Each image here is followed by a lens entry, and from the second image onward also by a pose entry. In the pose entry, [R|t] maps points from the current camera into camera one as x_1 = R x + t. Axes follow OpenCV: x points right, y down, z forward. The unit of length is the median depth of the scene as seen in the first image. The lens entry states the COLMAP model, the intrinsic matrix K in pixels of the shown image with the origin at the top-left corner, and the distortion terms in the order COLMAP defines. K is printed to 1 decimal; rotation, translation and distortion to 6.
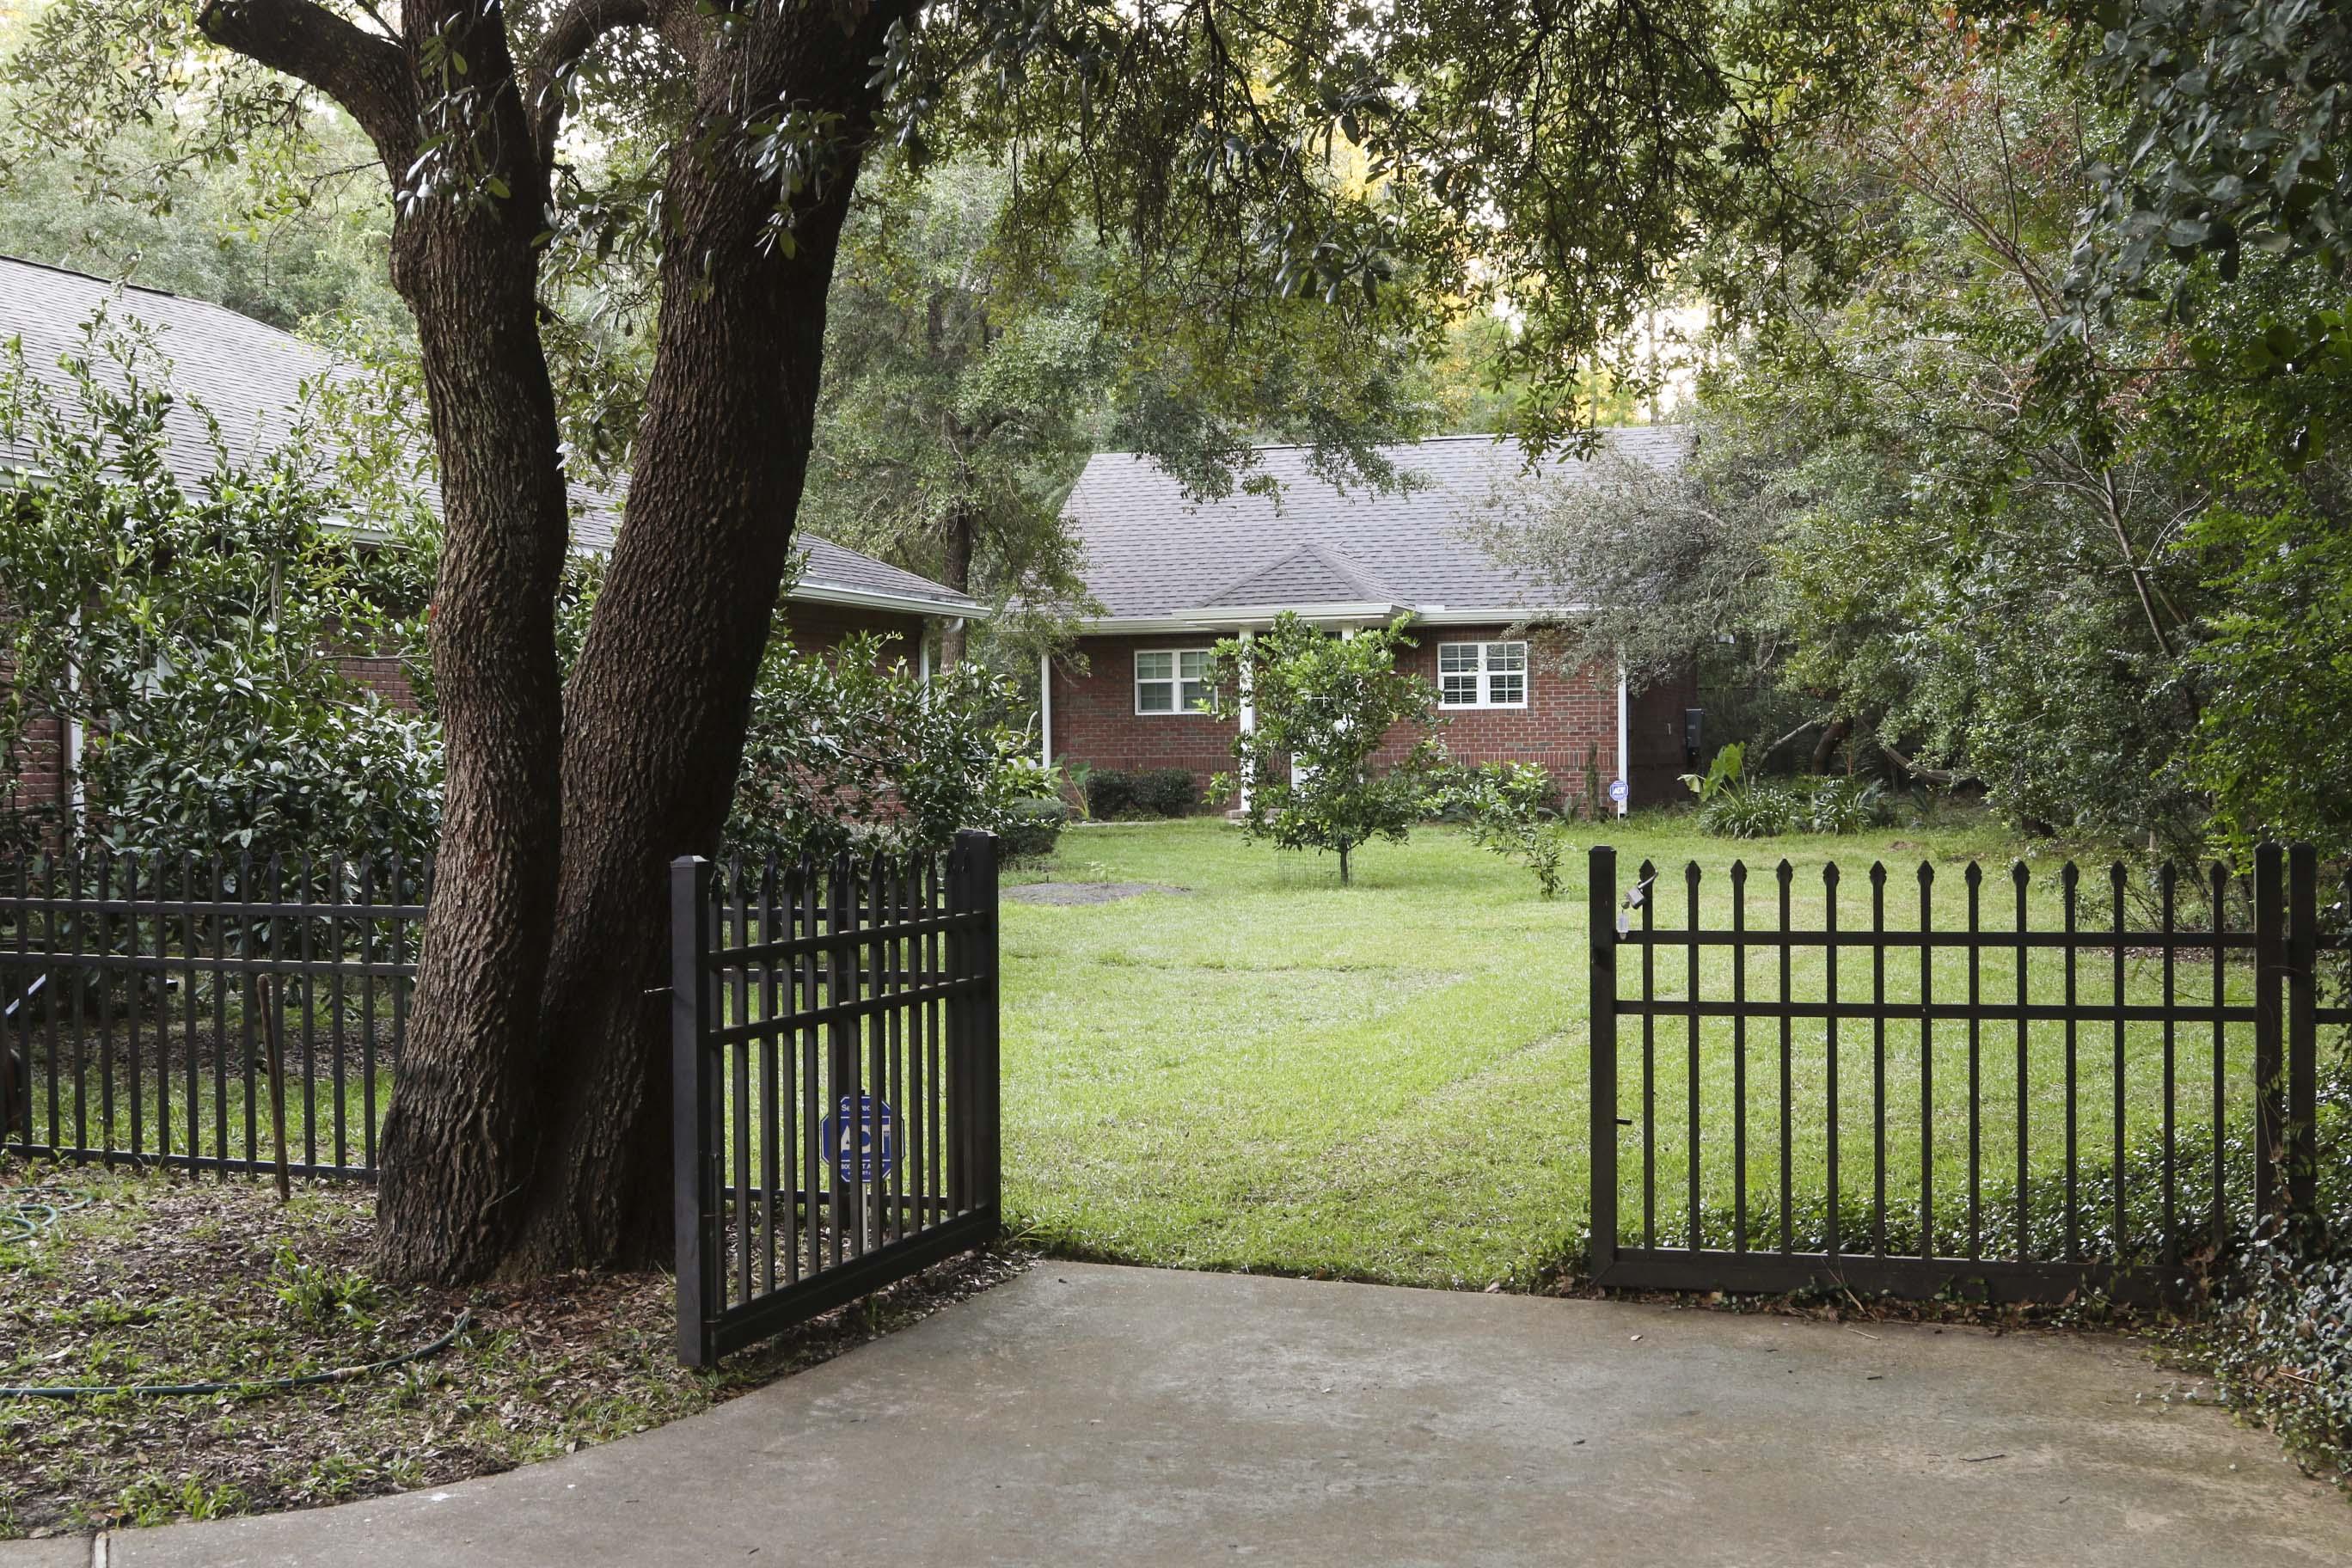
lens RADIAL K [[3004.6, 0, 1176.0], [0, 3004.6, 784.0], [0, 0, 1]] dist [-0.015012, -0.004611]
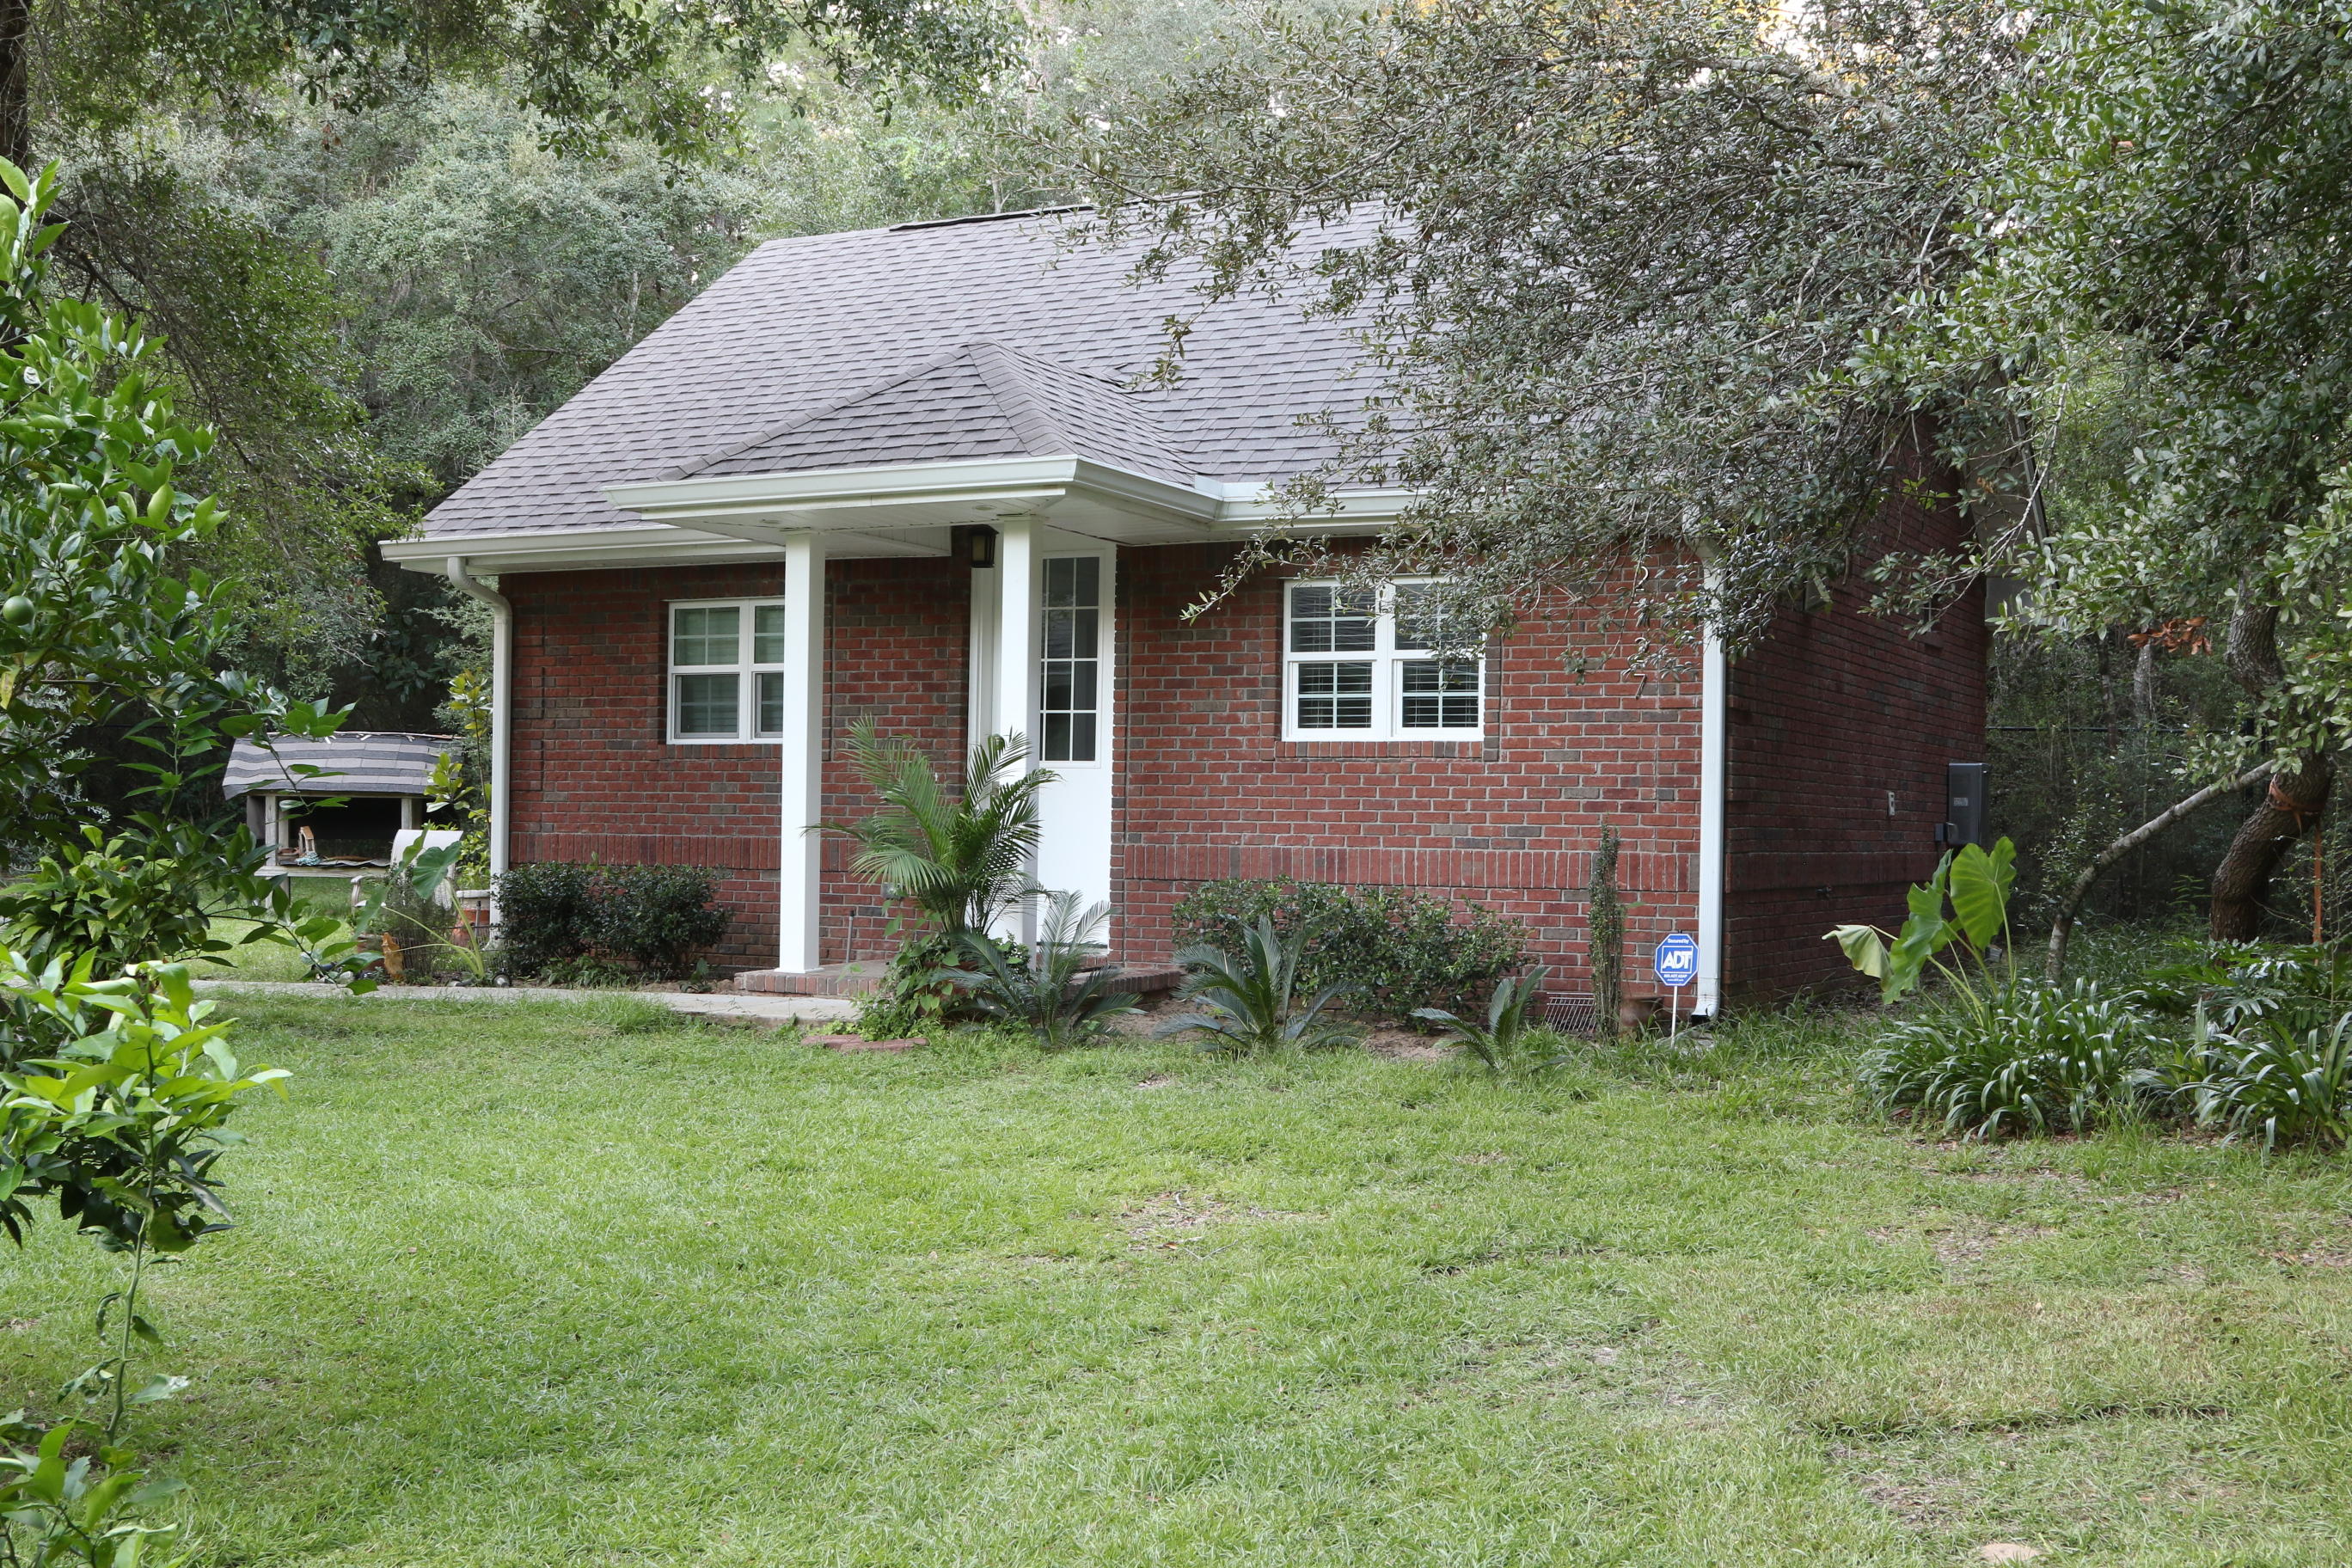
lens RADIAL K [[3004.6, 0, 1176.0], [0, 3004.6, 784.0], [0, 0, 1]] dist [-0.015012, -0.004611]
pose [[0.990232, 0.023122, -0.137499, 0.131971], [-0.026426, 0.999403, -0.022251, -0.009476], [0.136903, 0.025667, 0.990252, 0.596781]]
